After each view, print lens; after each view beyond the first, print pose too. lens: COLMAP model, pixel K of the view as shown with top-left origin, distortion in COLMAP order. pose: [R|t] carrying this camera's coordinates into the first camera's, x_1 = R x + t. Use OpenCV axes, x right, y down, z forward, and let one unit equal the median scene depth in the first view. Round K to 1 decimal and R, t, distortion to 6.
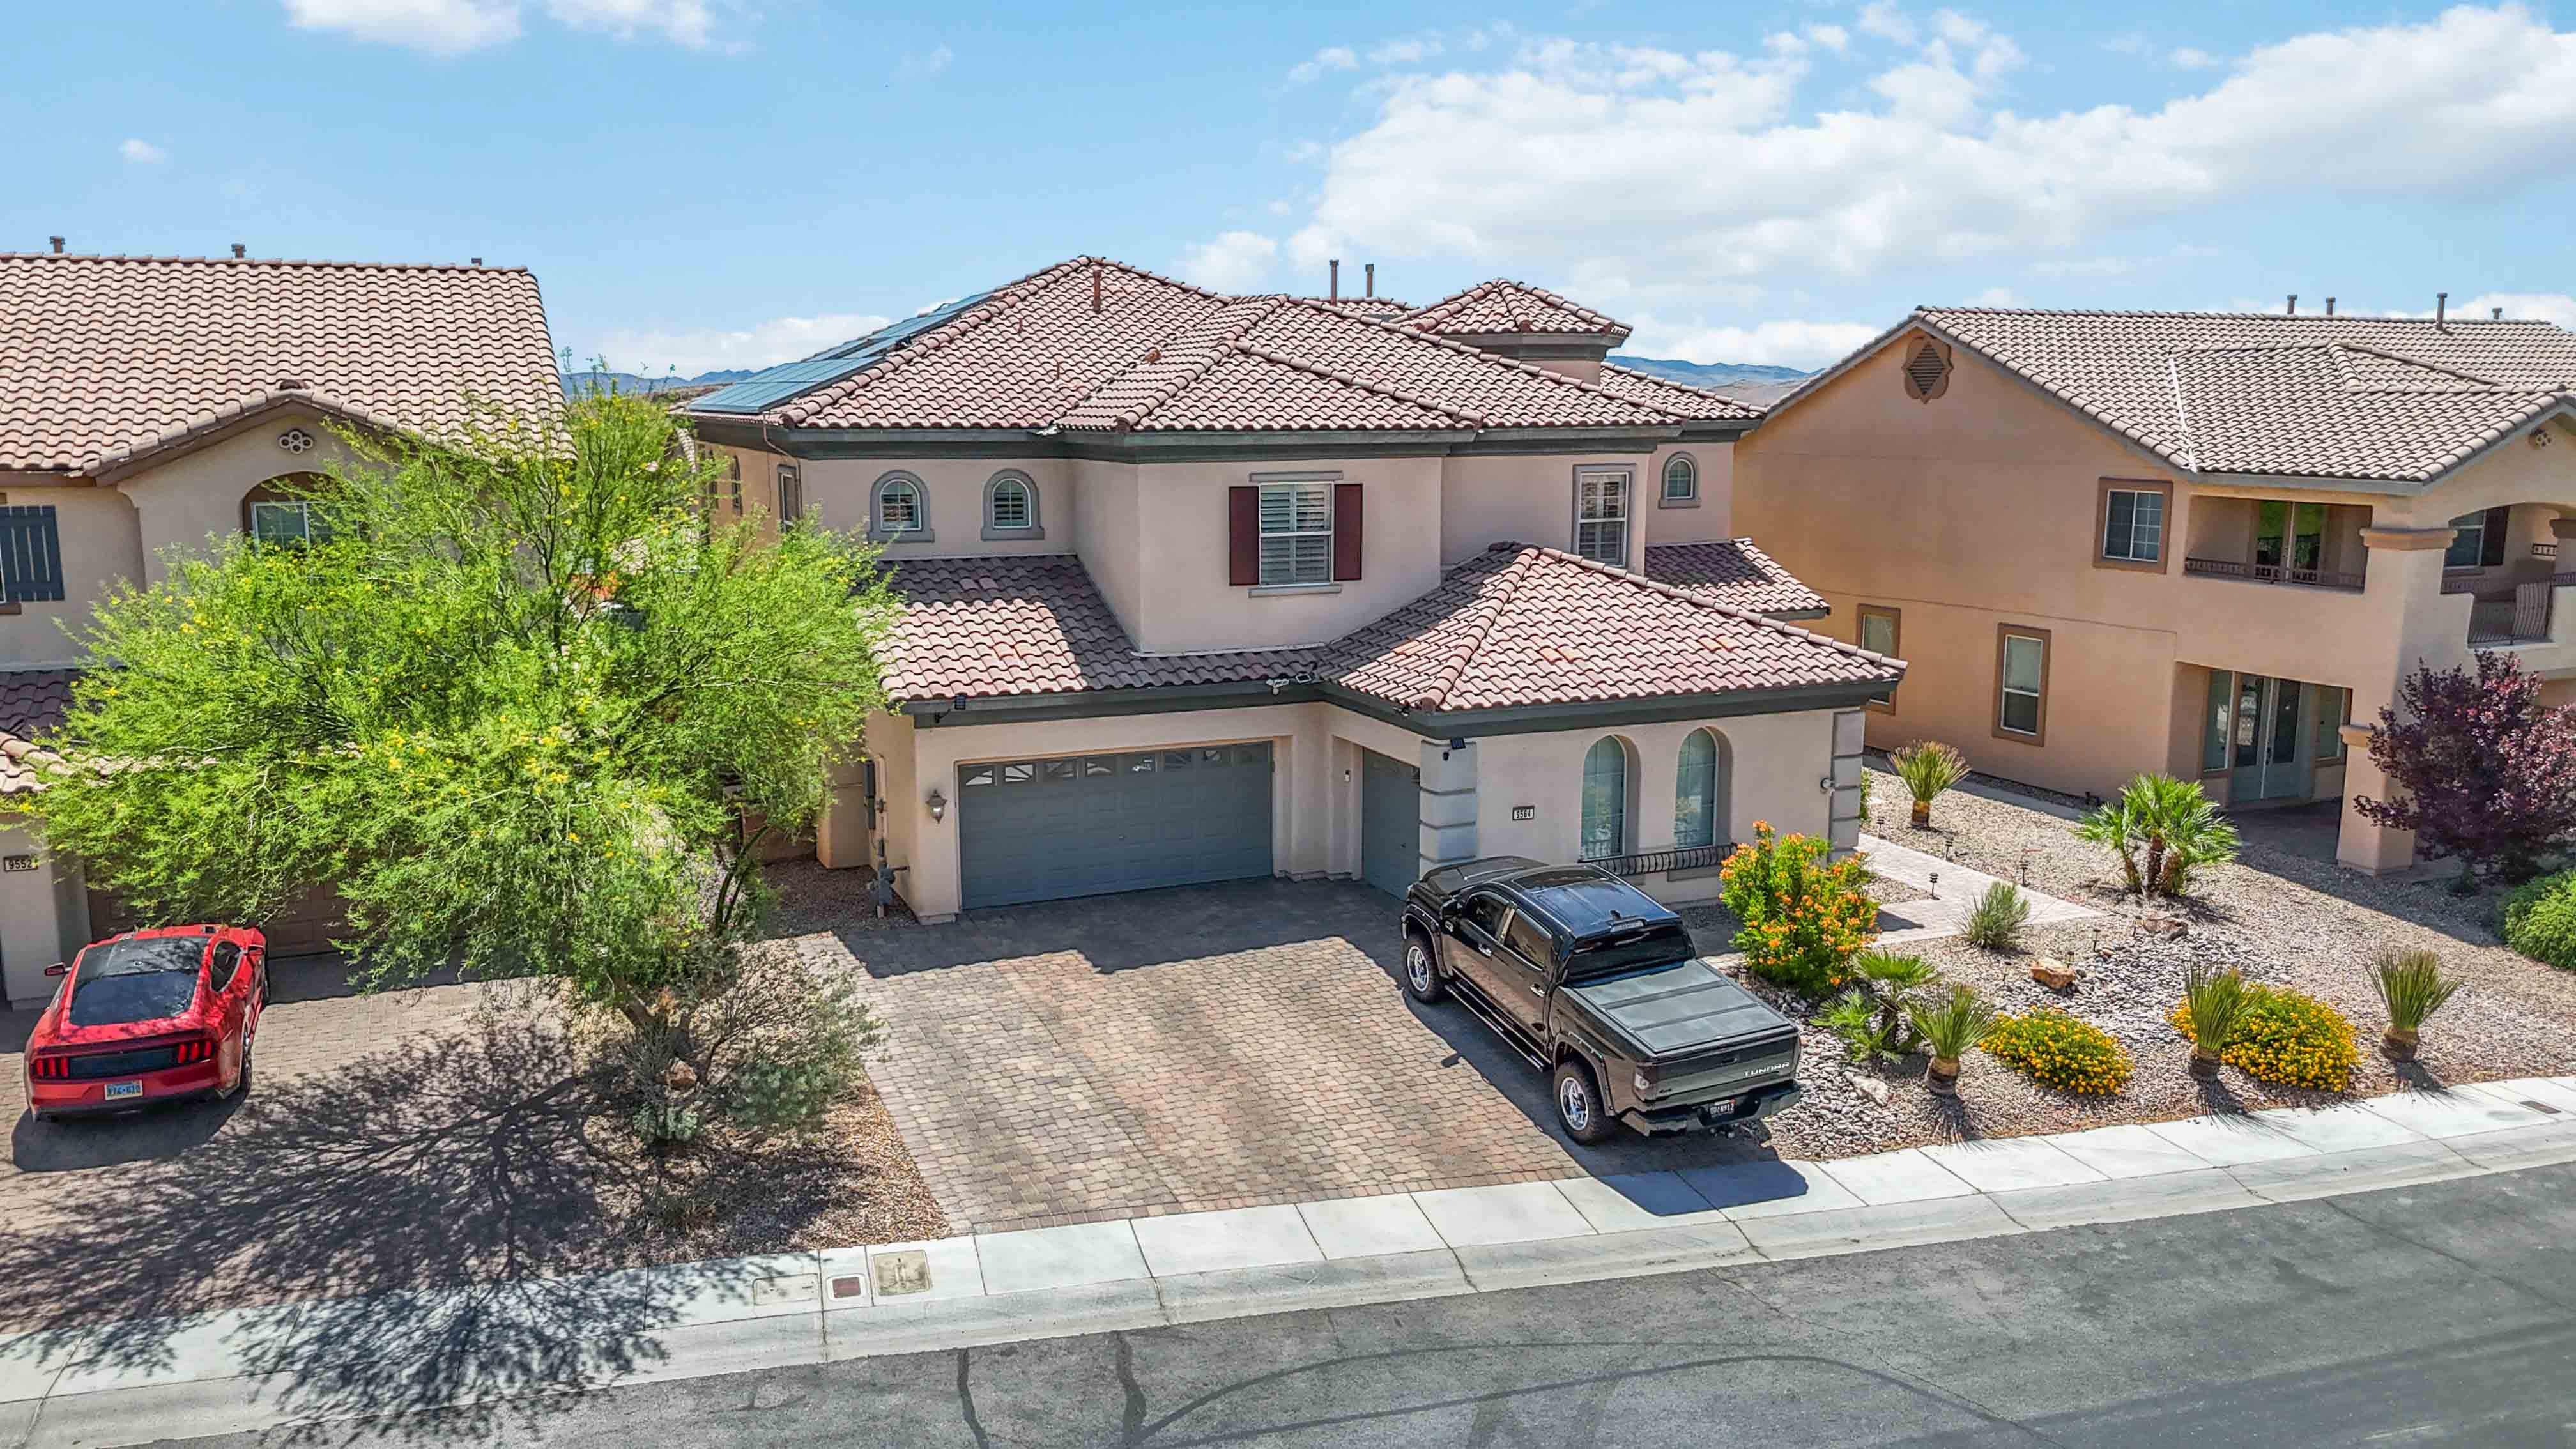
lens RADIAL K [[1901.5, 0, 1281.9], [0, 1901.5, 726.1], [0, 0, 1]] dist [0.056079, -0.052032]
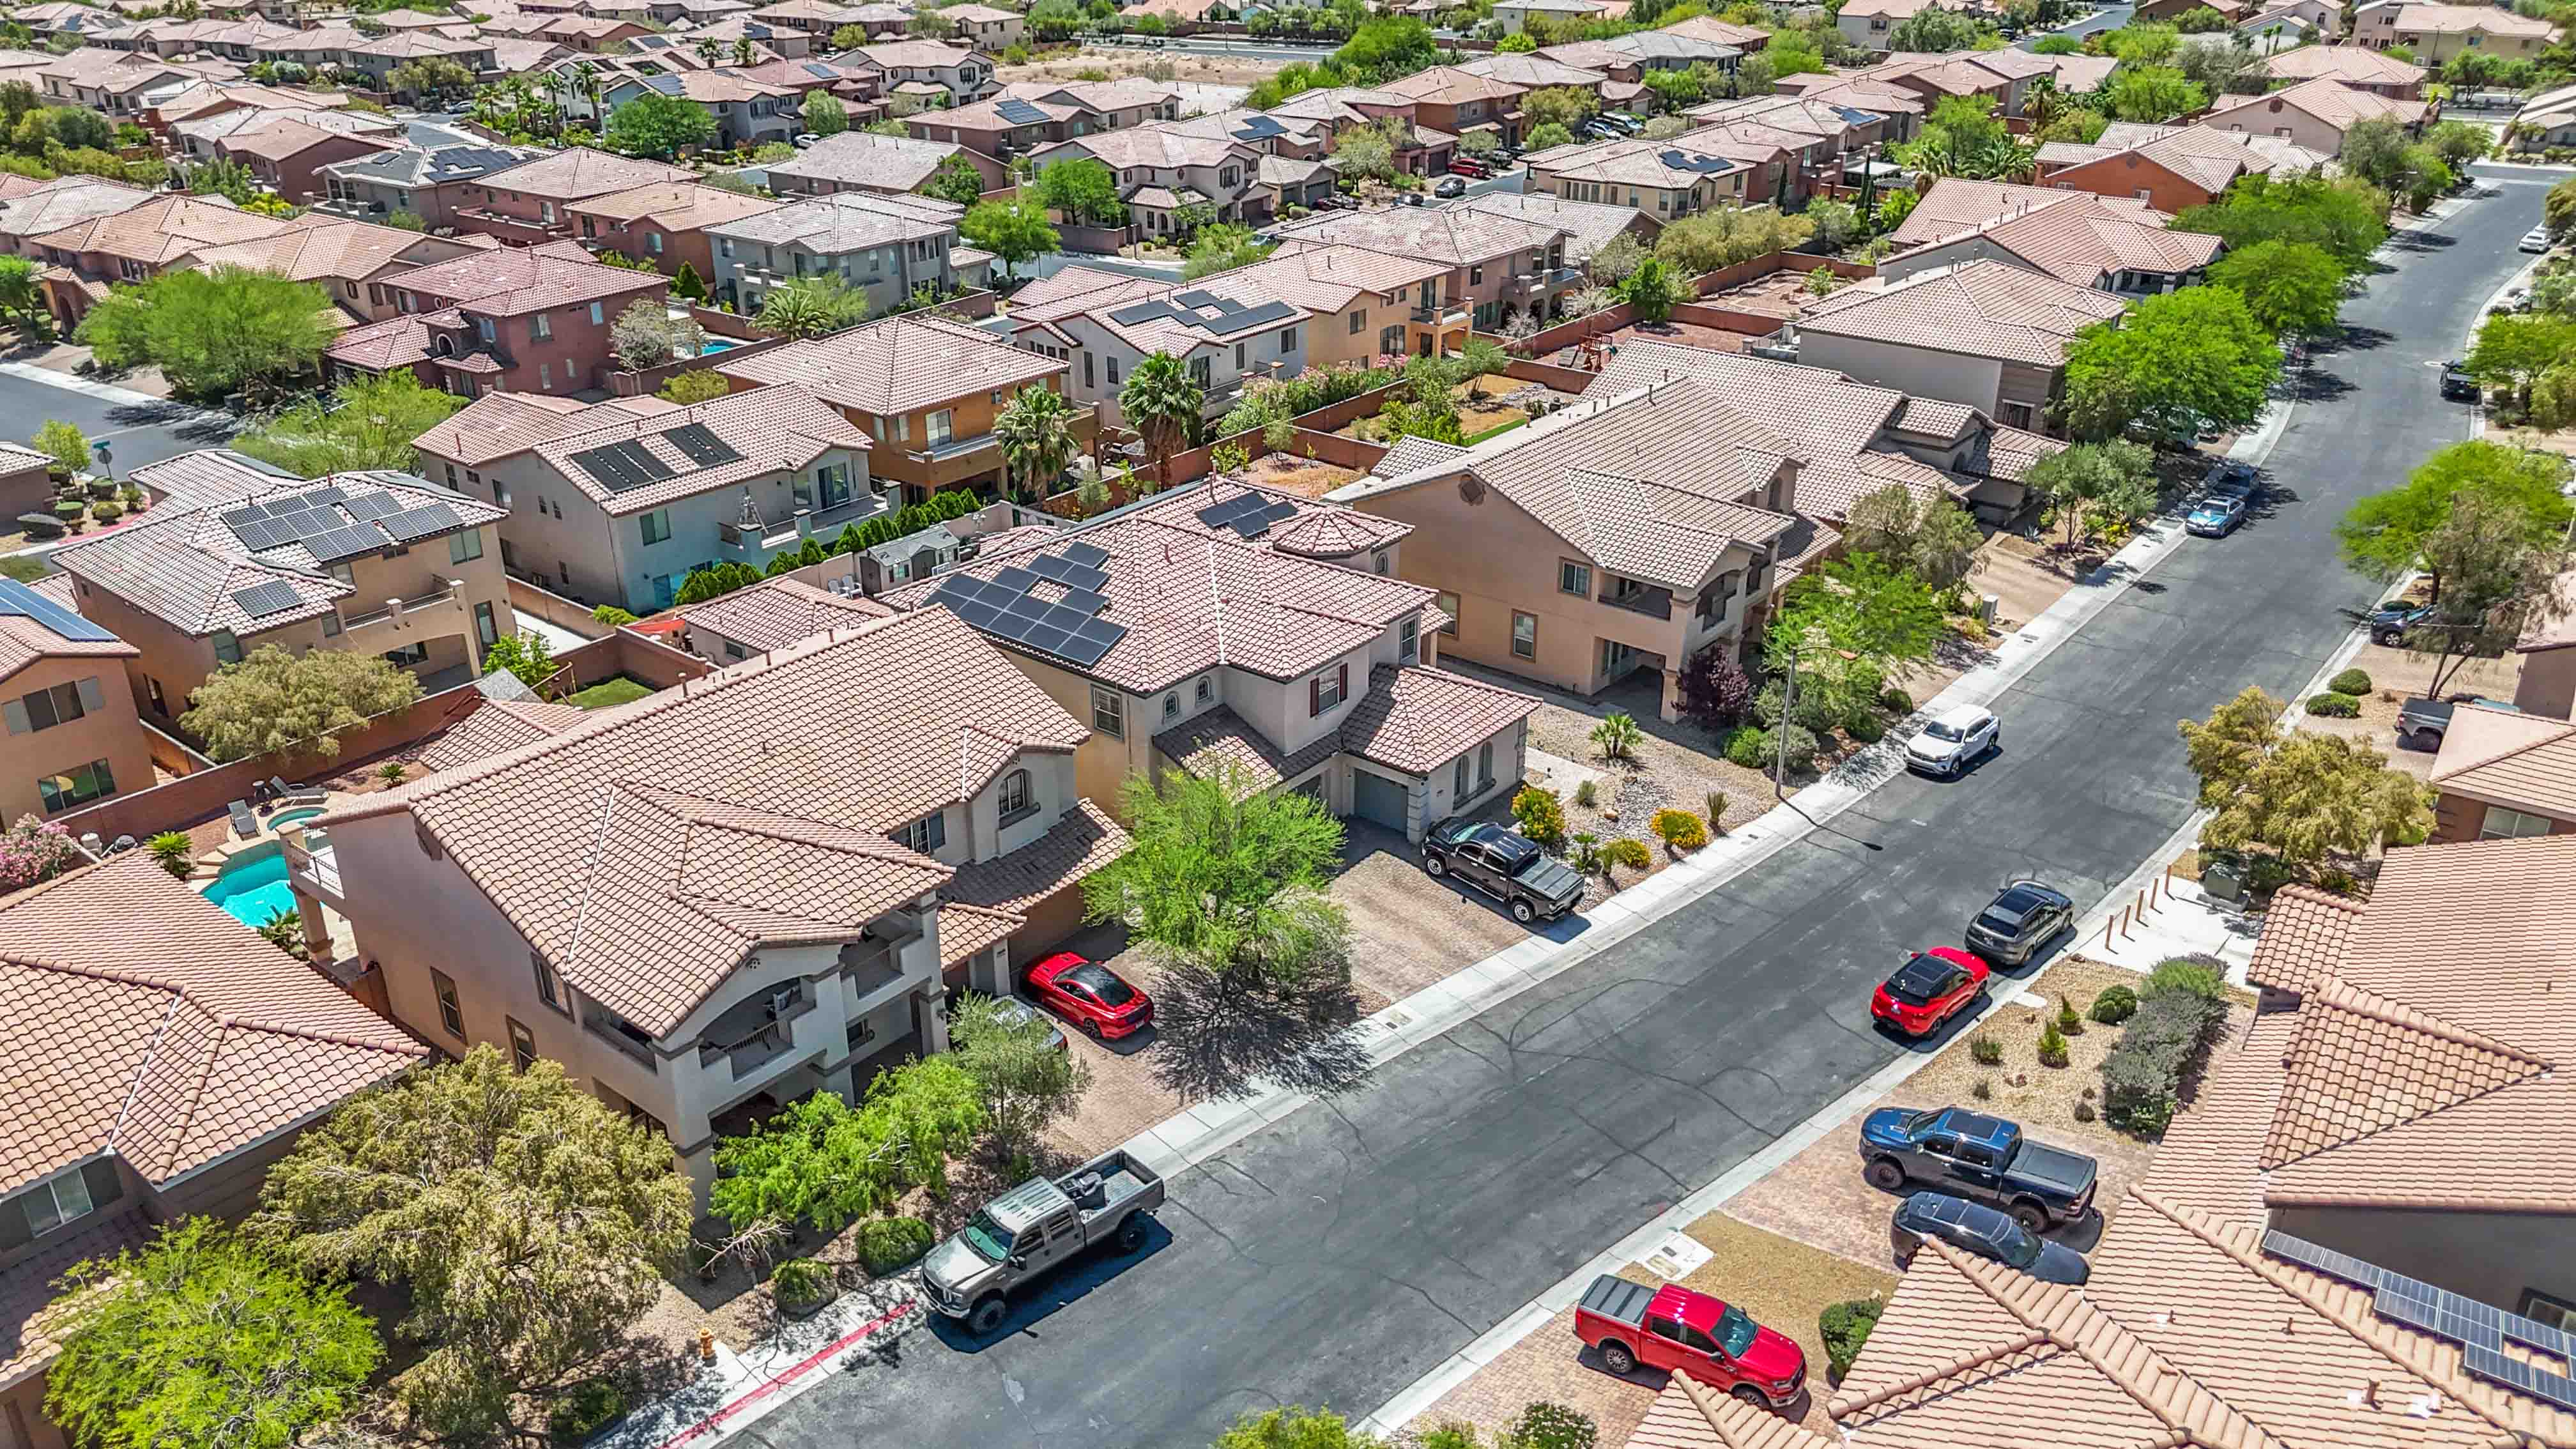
lens RADIAL K [[1901.5, 0, 1283.4], [0, 1901.5, 733.6], [0, 0, 1]] dist [0.056079, -0.052032]
pose [[0.893002, -0.193316, 0.406419, -1.279037], [0.078223, 0.955972, 0.282840, -0.906925], [-0.443203, -0.220785, 0.868807, -1.352765]]
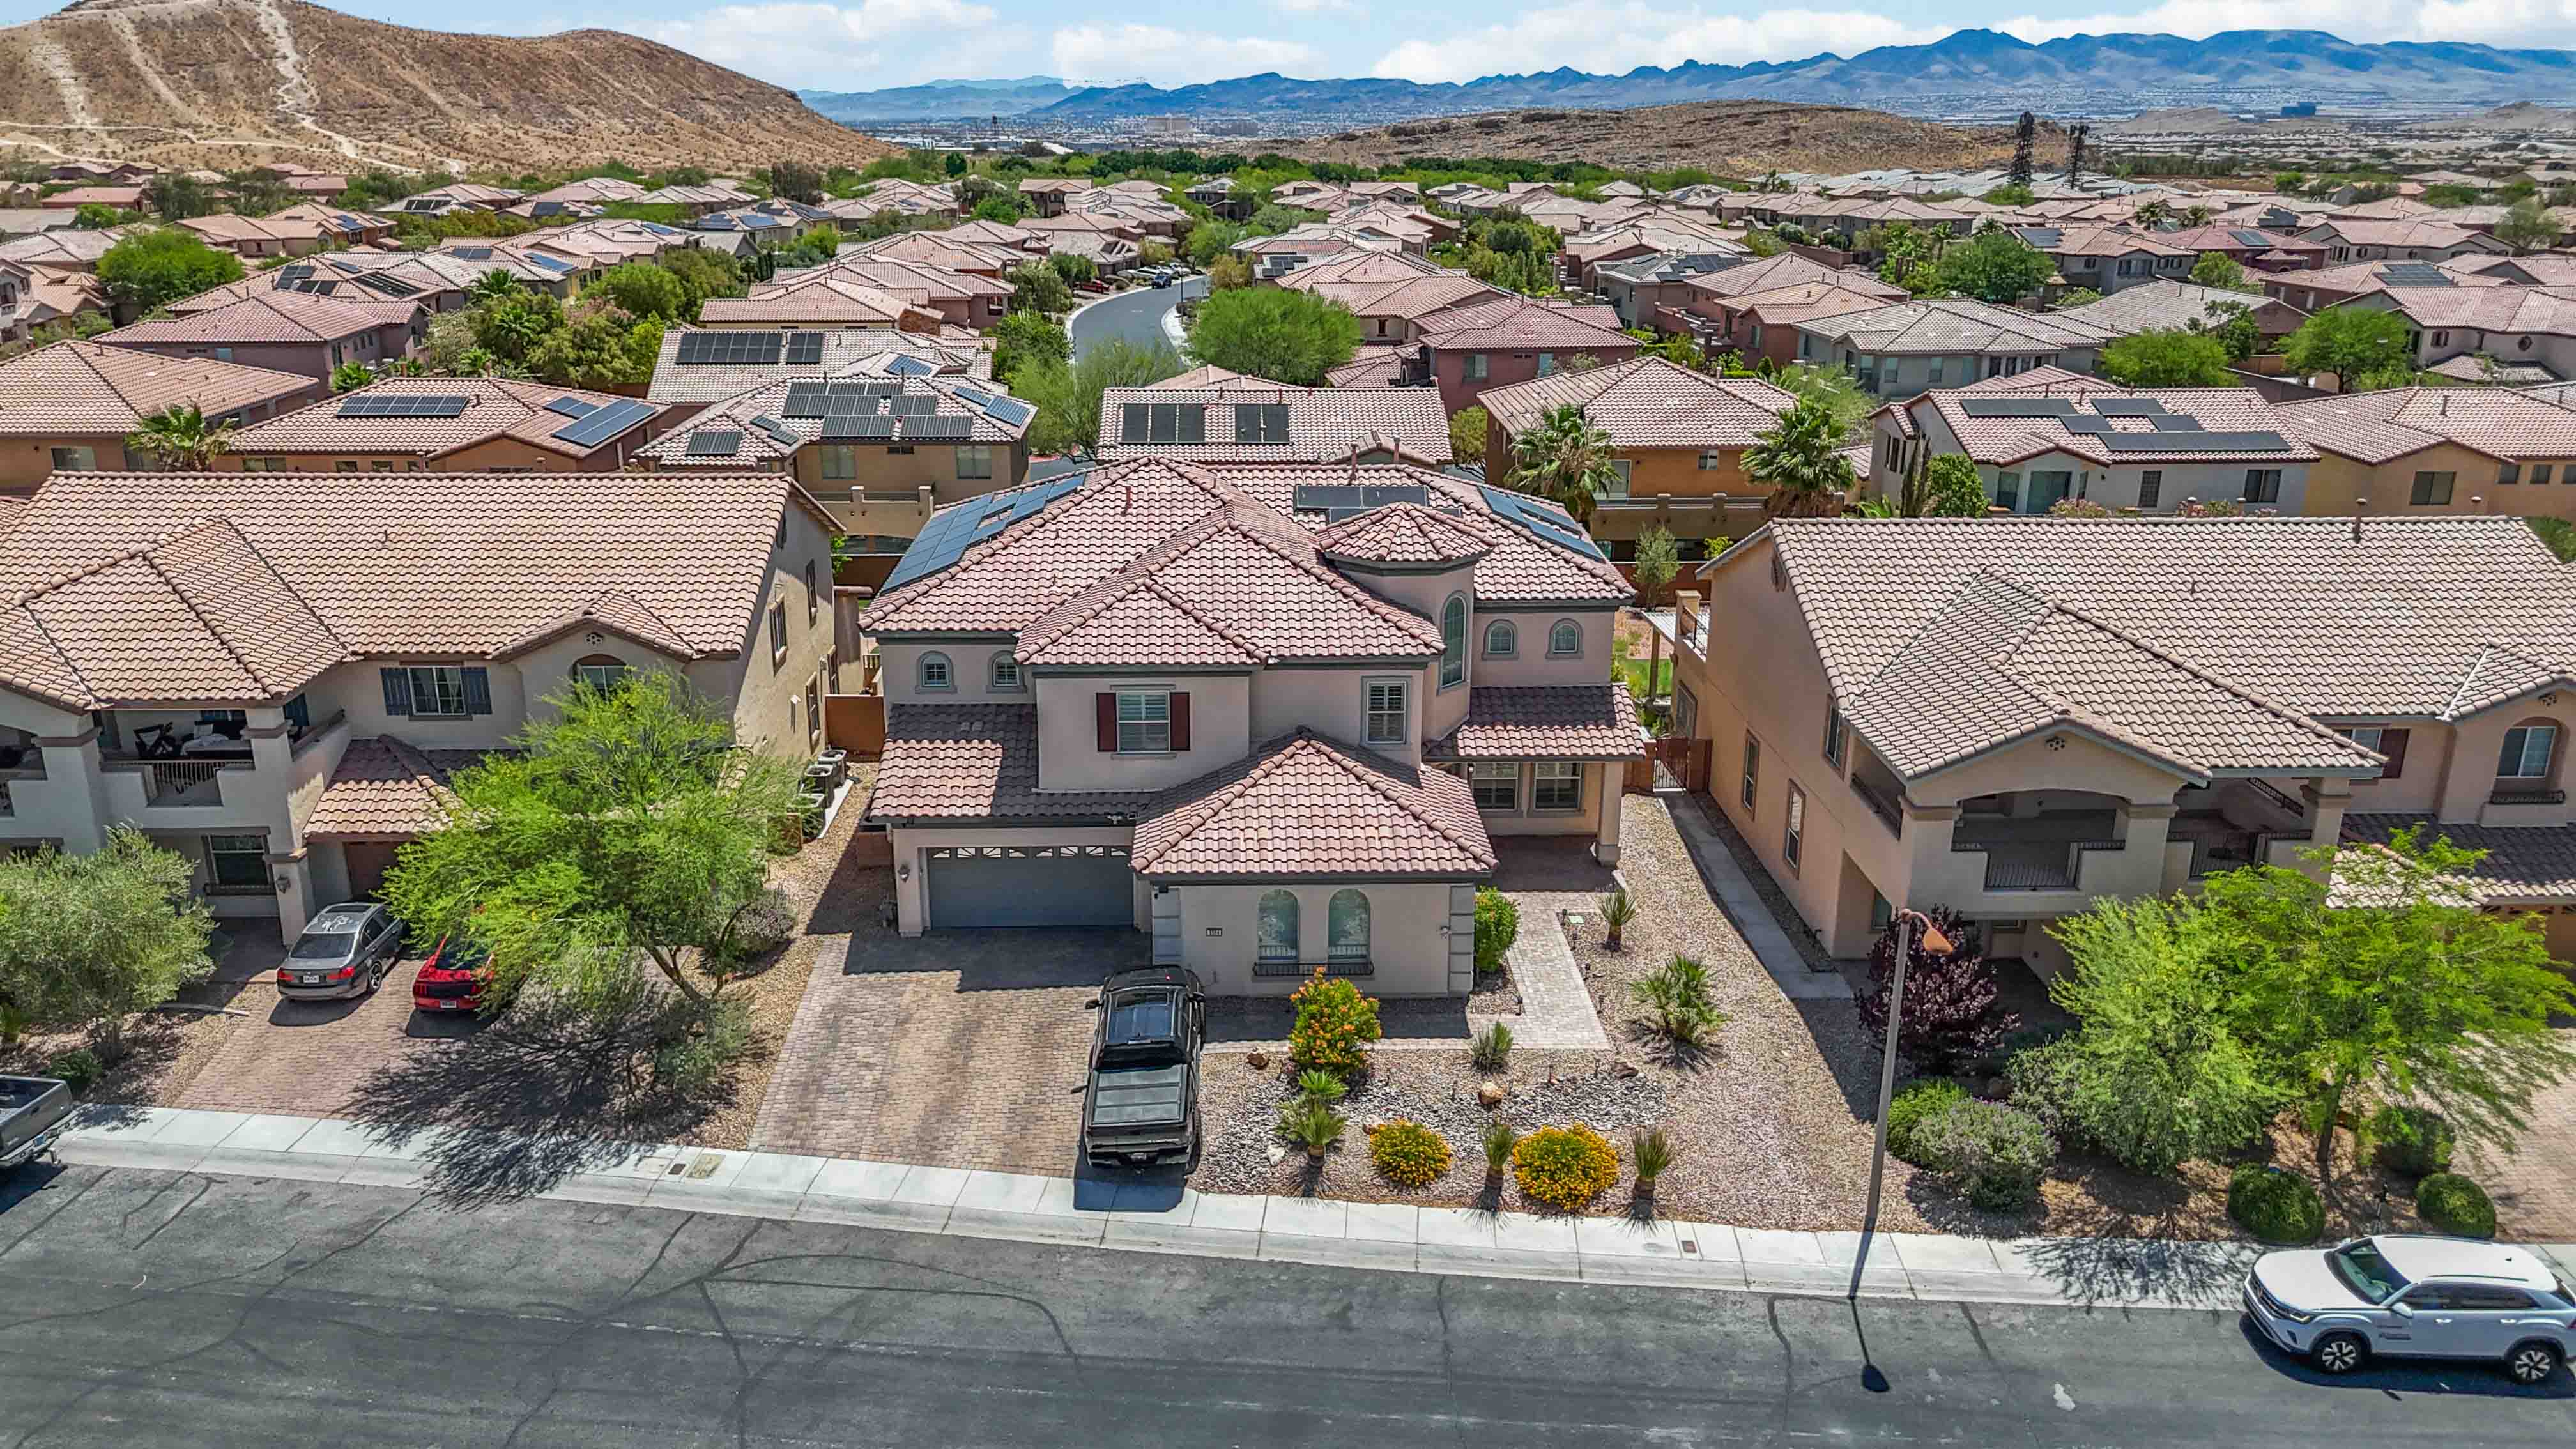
lens RADIAL K [[1901.5, 0, 1287.1], [0, 1901.5, 719.1], [0, 0, 1]] dist [0.056079, -0.052032]
pose [[0.927841, 0.119054, -0.353464, 0.821757], [-0.068289, 0.985894, 0.152809, -0.429289], [0.366670, -0.117645, 0.922883, -0.495087]]
